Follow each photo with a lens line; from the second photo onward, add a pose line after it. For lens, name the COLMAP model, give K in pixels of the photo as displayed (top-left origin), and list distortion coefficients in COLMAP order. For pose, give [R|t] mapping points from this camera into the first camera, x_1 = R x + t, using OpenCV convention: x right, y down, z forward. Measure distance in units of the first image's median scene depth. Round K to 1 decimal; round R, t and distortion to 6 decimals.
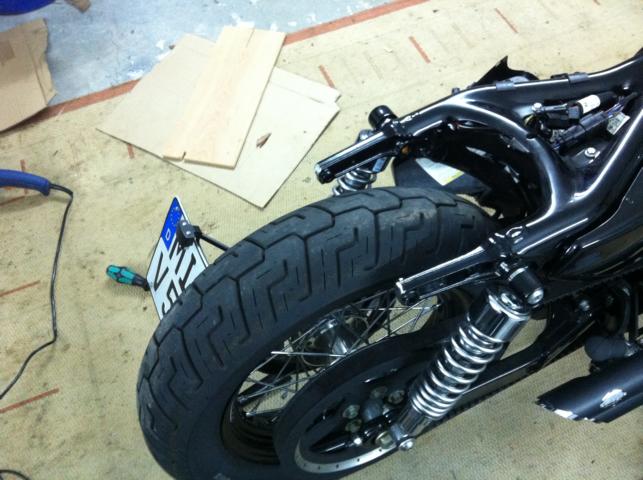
lens RADIAL K [[599.6, 0, 310.9], [0, 599.6, 230.1], [0, 0, 1]] dist [-0.019879, 0.000000]
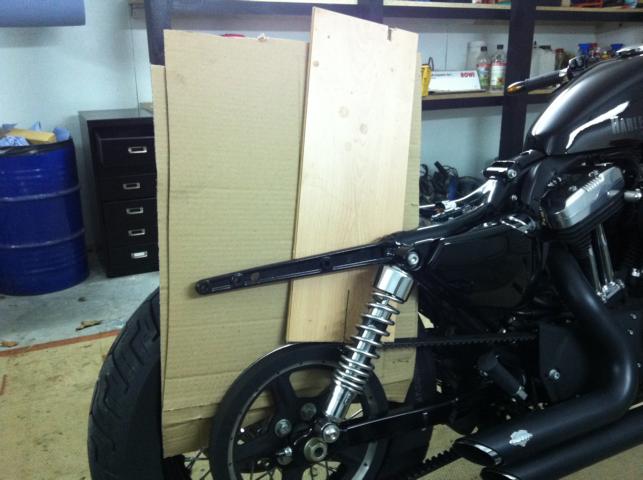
lens RADIAL K [[599.6, 0, 320.1], [0, 599.6, 235.6], [0, 0, 1]] dist [-0.019879, 0.000000]
pose [[0.997844, 0.048389, 0.044341, 0.083473], [-0.008208, 0.762298, -0.647174, 0.906731], [-0.065117, 0.645415, 0.761052, -0.091024]]
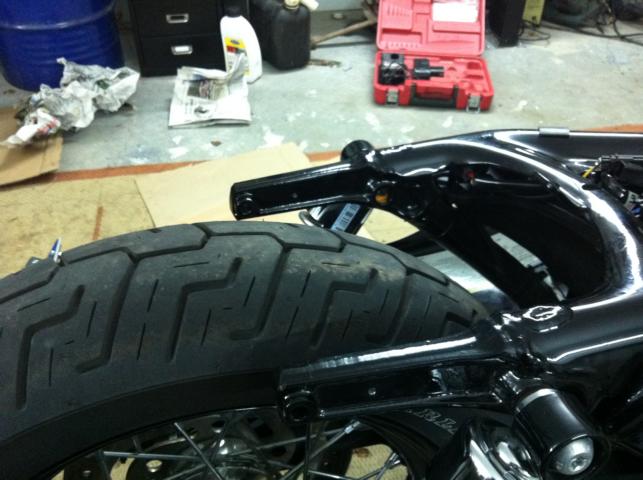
lens RADIAL K [[599.6, 0, 326.6], [0, 599.6, 244.1], [0, 0, 1]] dist [-0.019879, 0.000000]
pose [[0.978118, 0.190150, -0.084433, 0.191933], [-0.206485, 0.936943, -0.281961, 0.115936], [0.025494, 0.293225, 0.955704, 0.497998]]
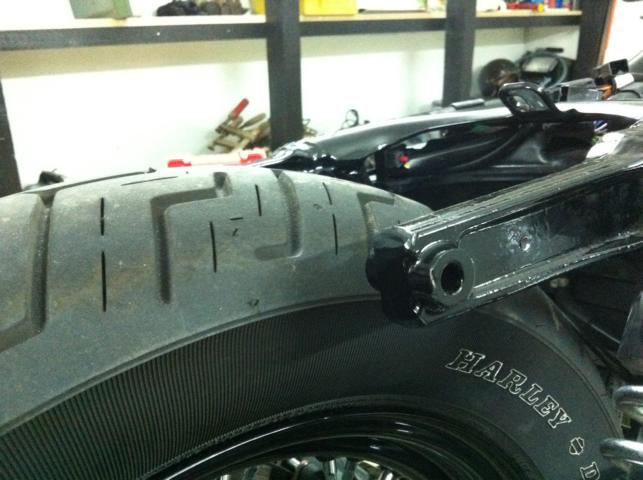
lens RADIAL K [[599.6, 0, 319.0], [0, 599.6, 238.2], [0, 0, 1]] dist [-0.019879, 0.000000]
pose [[0.974420, -0.030648, 0.222636, 0.054715], [0.162699, 0.779603, -0.604772, 0.234221], [-0.155033, 0.625524, 0.764647, 0.758227]]
